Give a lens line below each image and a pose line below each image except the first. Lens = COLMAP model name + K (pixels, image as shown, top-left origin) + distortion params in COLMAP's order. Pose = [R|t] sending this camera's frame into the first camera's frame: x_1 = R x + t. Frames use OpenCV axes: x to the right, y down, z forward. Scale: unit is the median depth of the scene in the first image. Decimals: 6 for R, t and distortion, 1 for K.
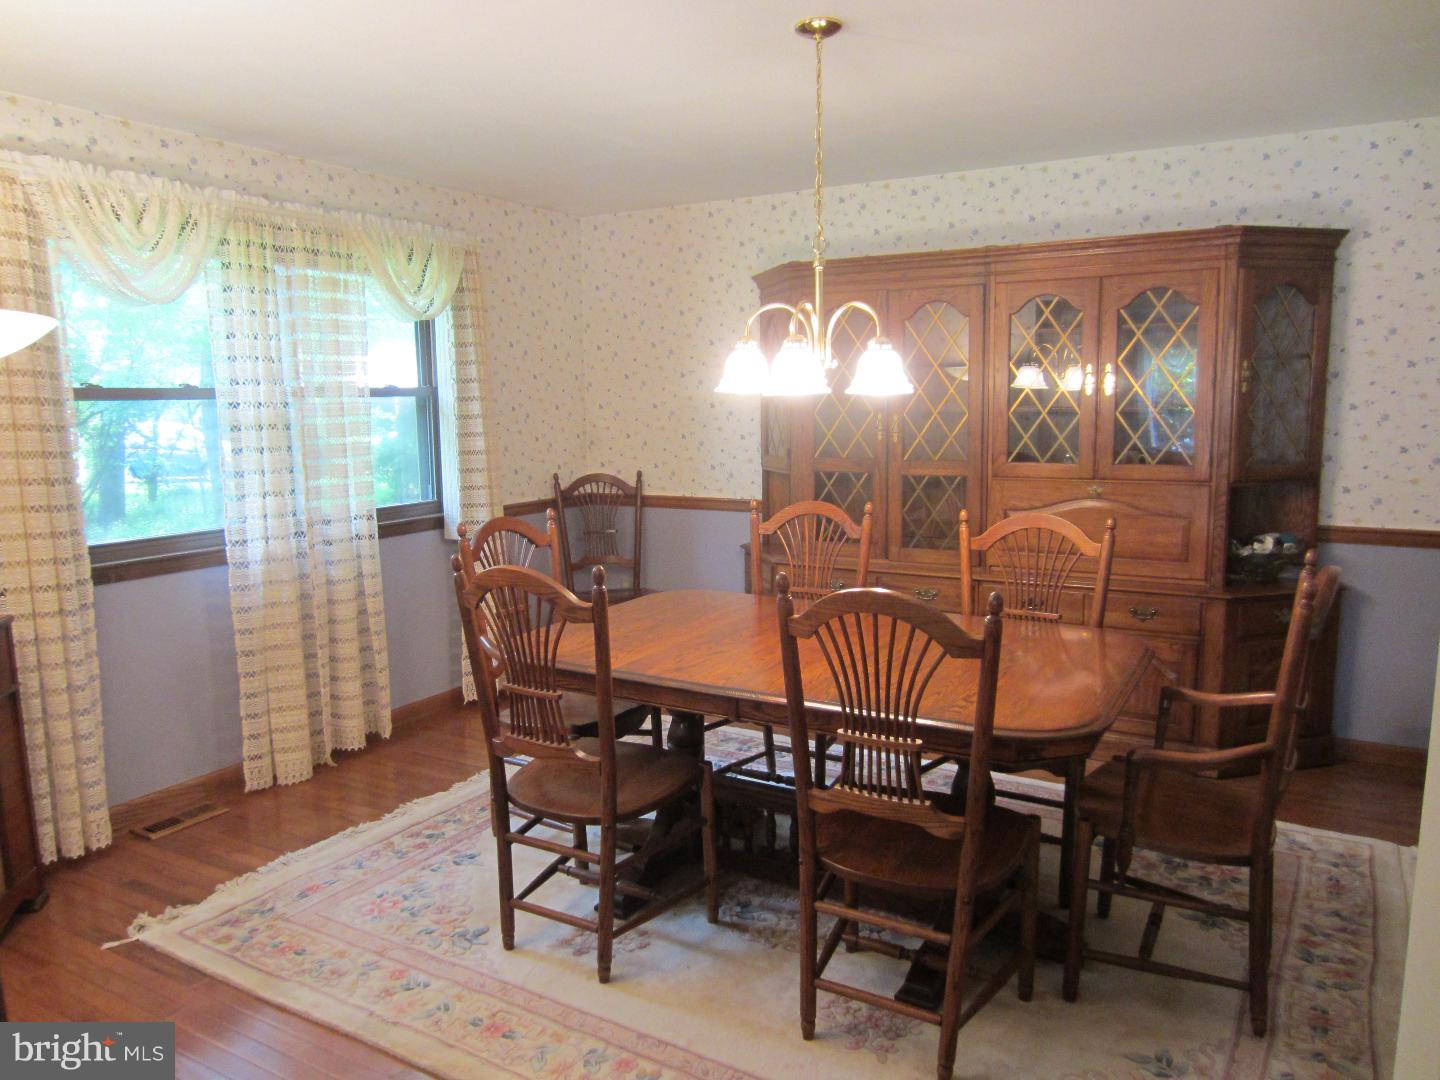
lens RADIAL K [[1029.3, 0, 720.0], [0, 1029.3, 540.0], [0, 0, 1]] dist [-0.035311, 0.001035]
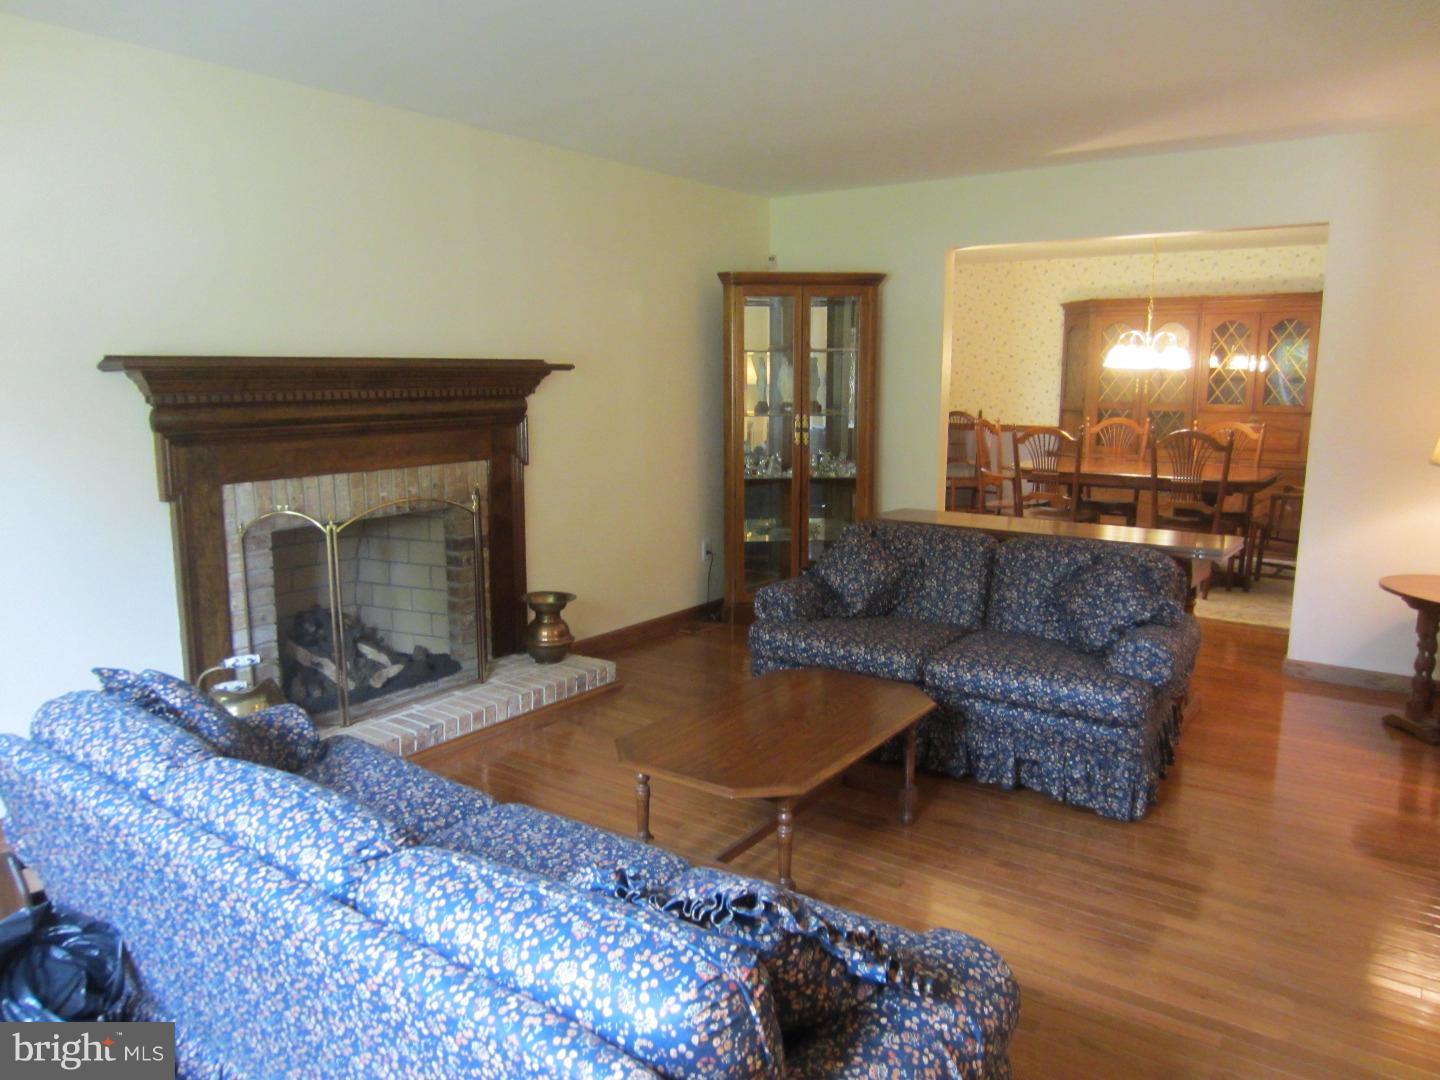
lens RADIAL K [[1029.3, 0, 720.0], [0, 1029.3, 540.0], [0, 0, 1]] dist [-0.035311, 0.001035]
pose [[0.994549, 0.037125, -0.097437, -0.474474], [-0.034601, 0.999024, 0.027462, 0.172126], [0.098361, -0.023940, 0.994863, -1.108152]]
